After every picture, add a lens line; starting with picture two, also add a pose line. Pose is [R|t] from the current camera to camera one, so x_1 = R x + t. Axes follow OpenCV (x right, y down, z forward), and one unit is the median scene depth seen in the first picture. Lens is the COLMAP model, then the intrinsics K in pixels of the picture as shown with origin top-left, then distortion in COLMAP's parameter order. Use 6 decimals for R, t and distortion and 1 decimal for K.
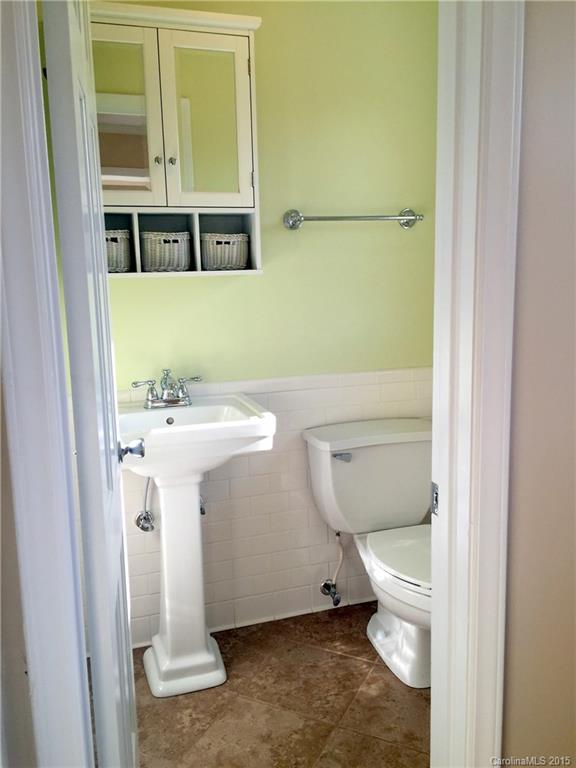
lens RADIAL K [[663.6, 0, 287.4], [0, 663.6, 381.9], [0, 0, 1]] dist [0.074146, -0.098194]
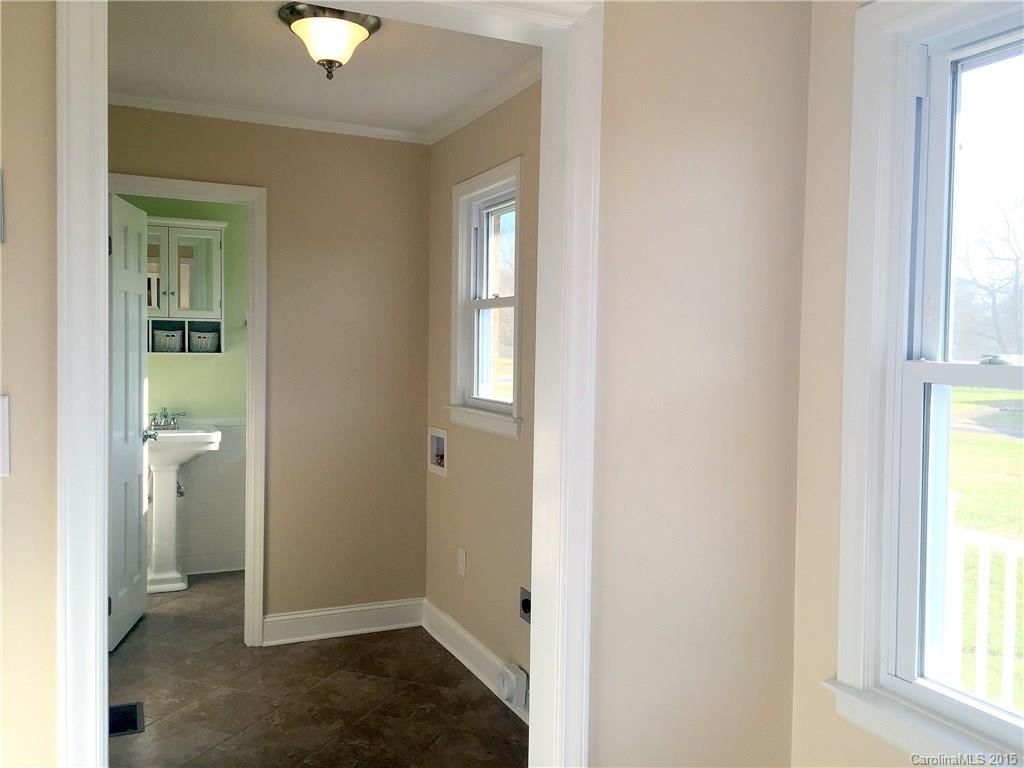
lens RADIAL K [[884.8, 0, 511.2], [0, 884.8, 385.4], [0, 0, 1]] dist [0.074146, -0.098194]
pose [[0.994913, 0.031639, 0.095640, 0.506513], [-0.018271, 0.990327, -0.137544, 0.233051], [-0.099067, 0.135096, 0.985868, -1.426744]]
